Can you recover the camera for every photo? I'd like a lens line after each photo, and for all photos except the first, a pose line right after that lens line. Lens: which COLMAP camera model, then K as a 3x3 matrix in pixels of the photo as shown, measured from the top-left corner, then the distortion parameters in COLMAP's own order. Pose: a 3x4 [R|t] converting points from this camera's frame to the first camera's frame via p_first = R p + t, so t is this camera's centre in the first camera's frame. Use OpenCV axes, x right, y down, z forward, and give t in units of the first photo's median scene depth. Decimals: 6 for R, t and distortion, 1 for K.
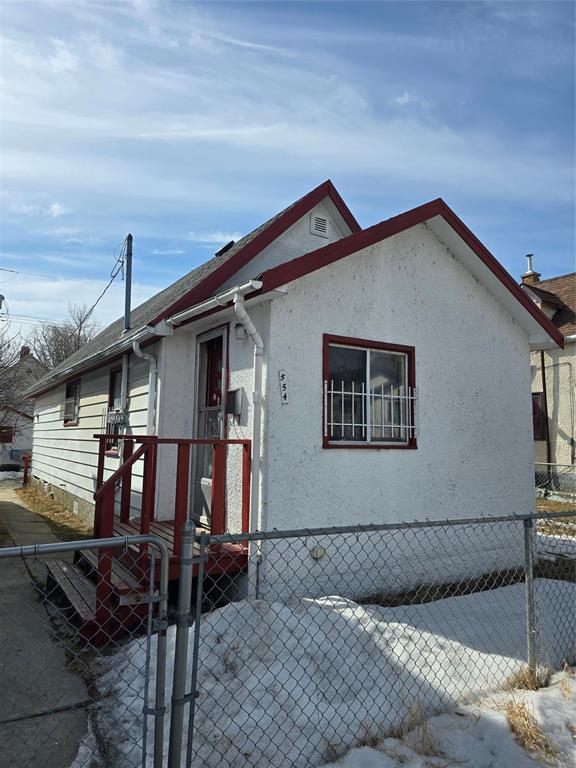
lens RADIAL K [[529.5, 0, 287.0], [0, 529.5, 381.2], [0, 0, 1]] dist [0.075315, -0.000093]
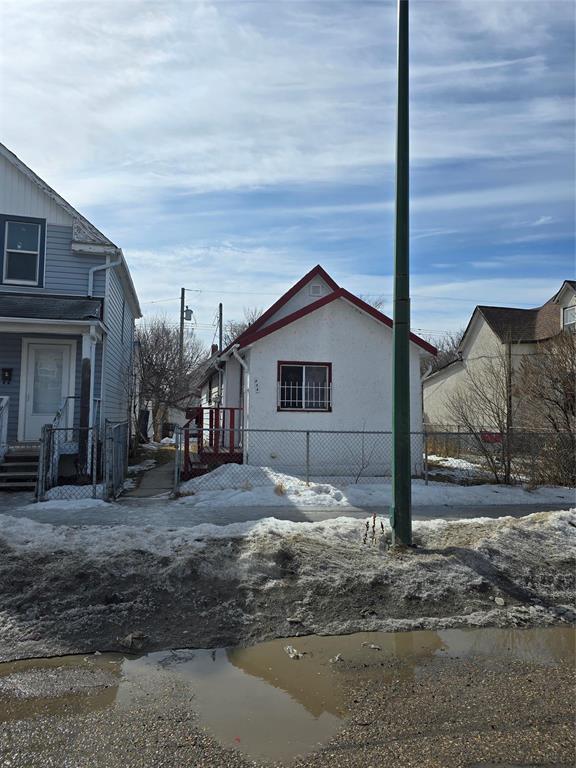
lens RADIAL K [[529.5, 0, 287.0], [0, 529.5, 381.2], [0, 0, 1]] dist [0.075315, -0.000093]
pose [[0.942345, -0.030464, -0.333253, 0.799680], [0.041412, 0.998809, 0.025797, -0.055609], [0.332070, -0.038110, 0.942484, -1.039316]]
